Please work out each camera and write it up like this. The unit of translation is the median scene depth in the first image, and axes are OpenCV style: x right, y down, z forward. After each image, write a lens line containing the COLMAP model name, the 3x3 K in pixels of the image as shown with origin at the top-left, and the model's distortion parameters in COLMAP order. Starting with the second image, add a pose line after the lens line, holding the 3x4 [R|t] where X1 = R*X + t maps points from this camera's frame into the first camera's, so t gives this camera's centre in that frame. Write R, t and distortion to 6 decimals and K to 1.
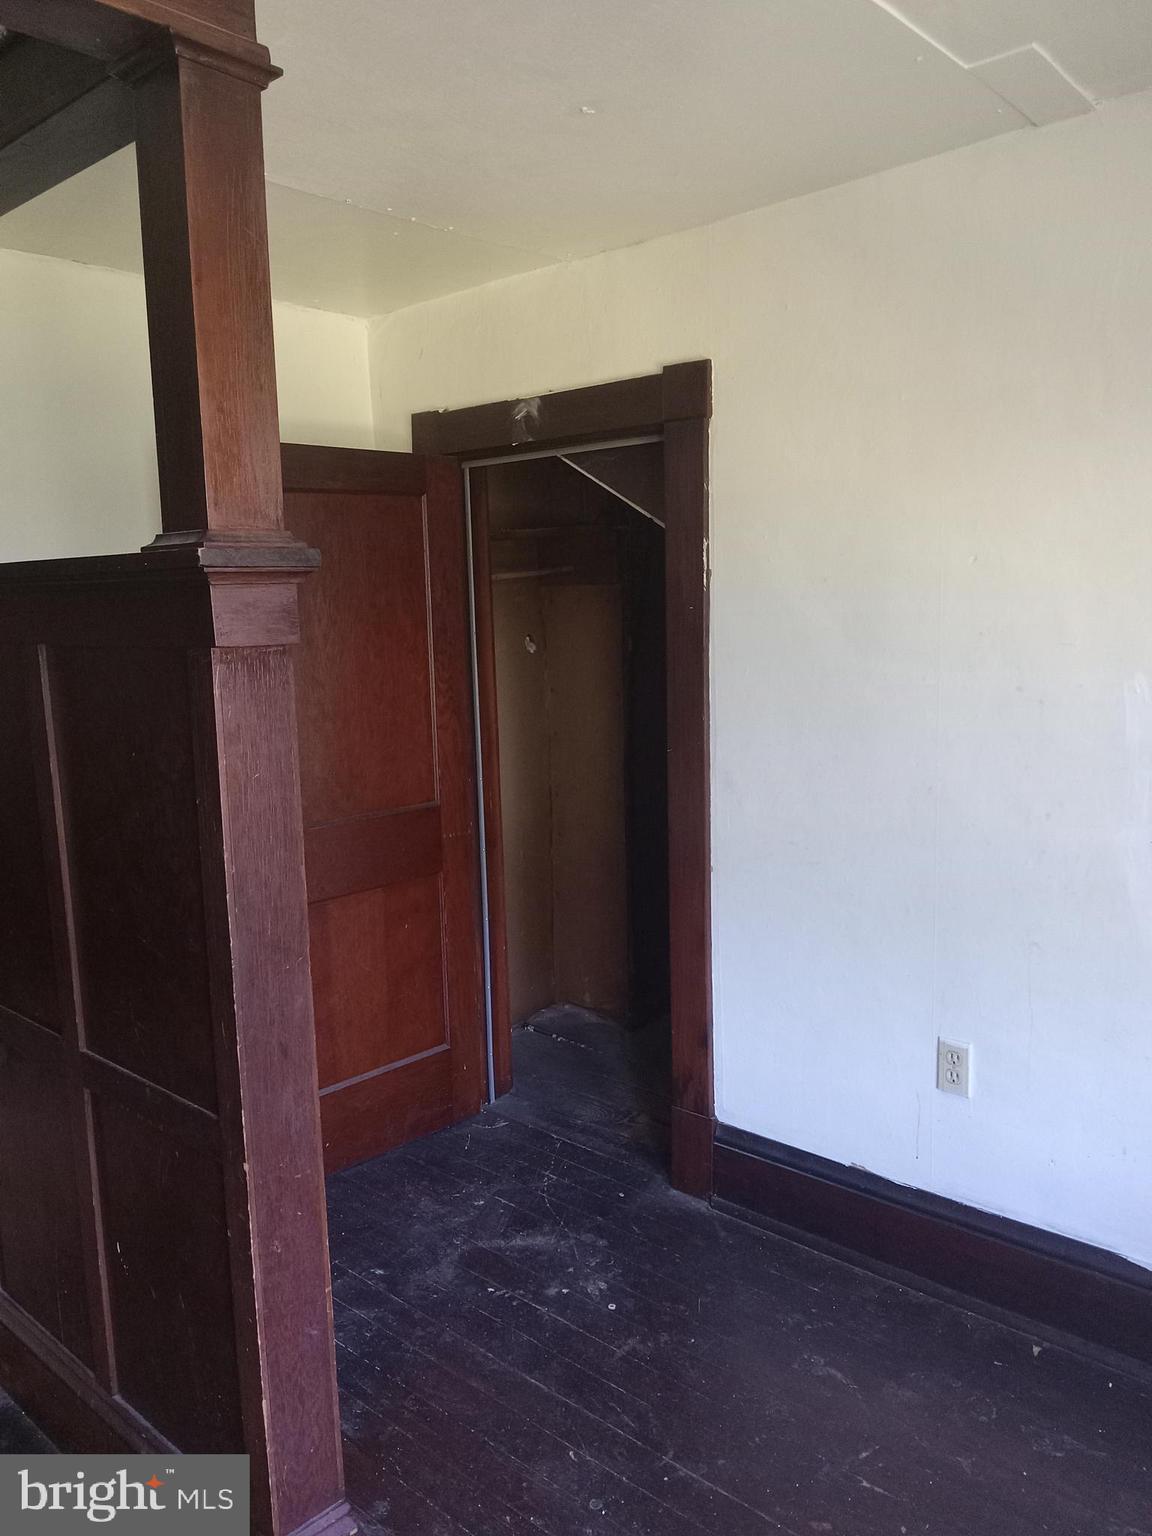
lens RADIAL K [[1163.2, 0, 573.5], [0, 1163.2, 767.0], [0, 0, 1]] dist [0.003280, -0.011958]
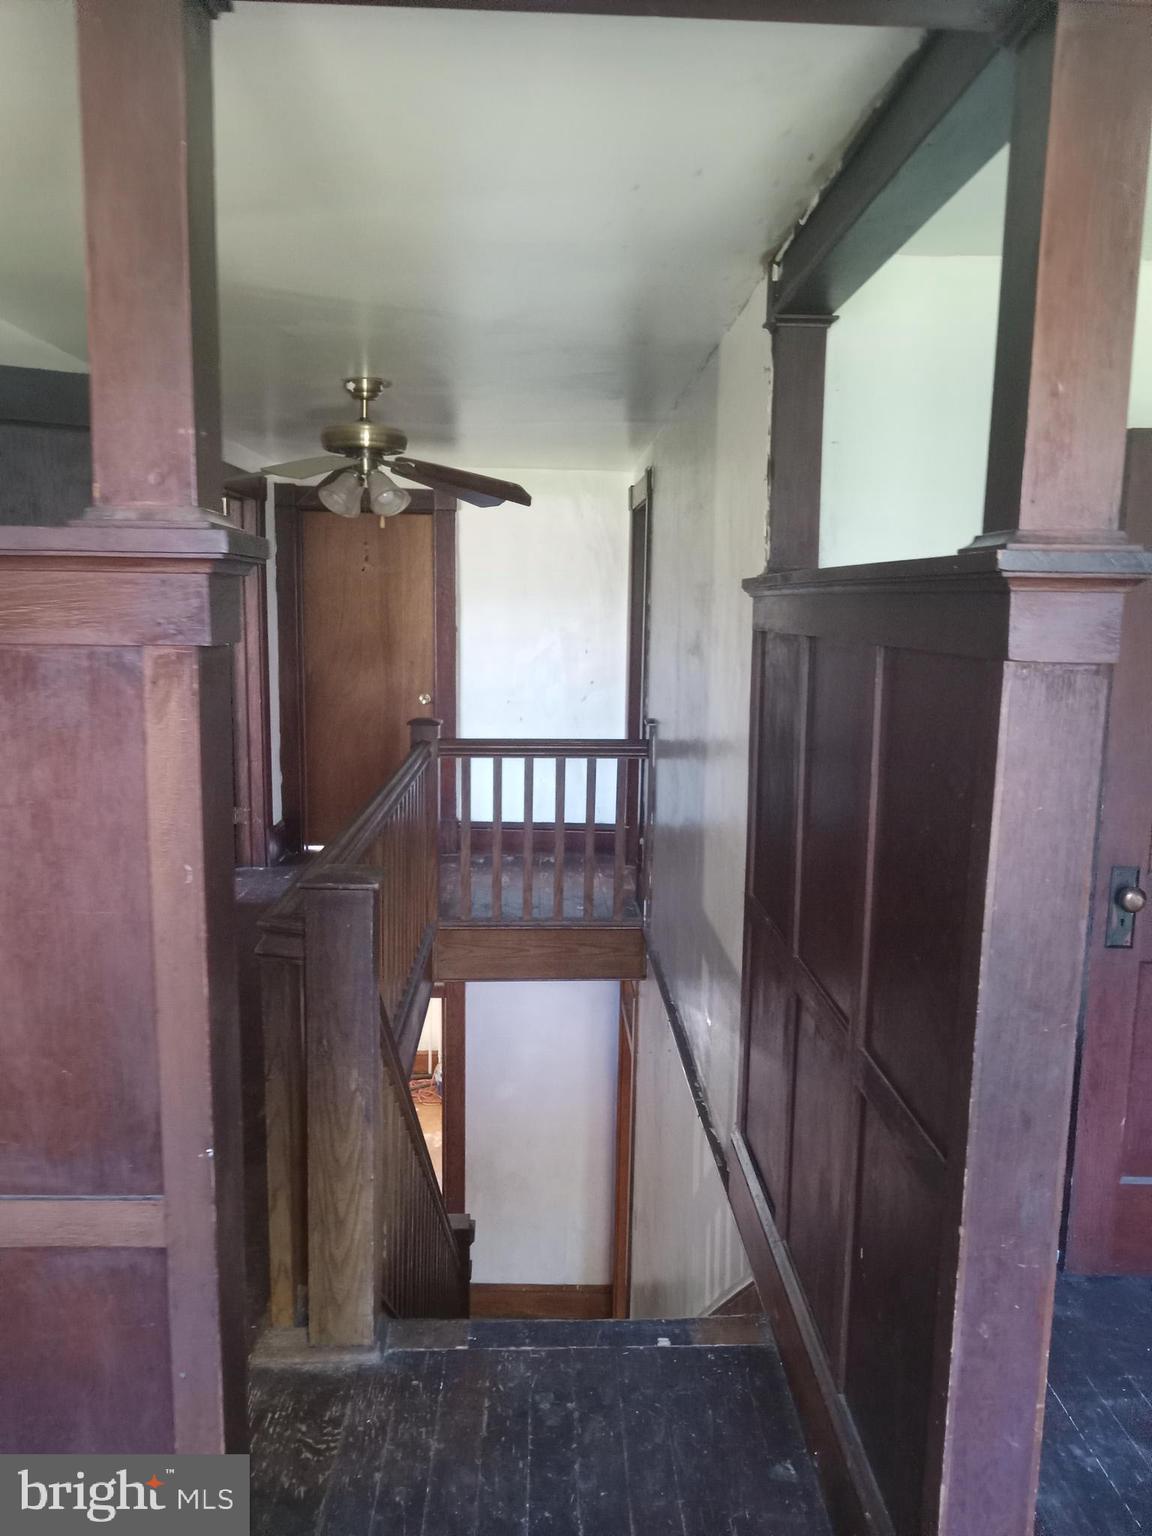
lens RADIAL K [[1163.2, 0, 576.6], [0, 1163.2, 768.3], [0, 0, 1]] dist [0.003280, -0.011958]
pose [[0.689039, 0.141005, -0.710875, 0.108791], [-0.141972, 0.988147, 0.058392, -0.024251], [0.710682, 0.060690, 0.700891, 0.129025]]
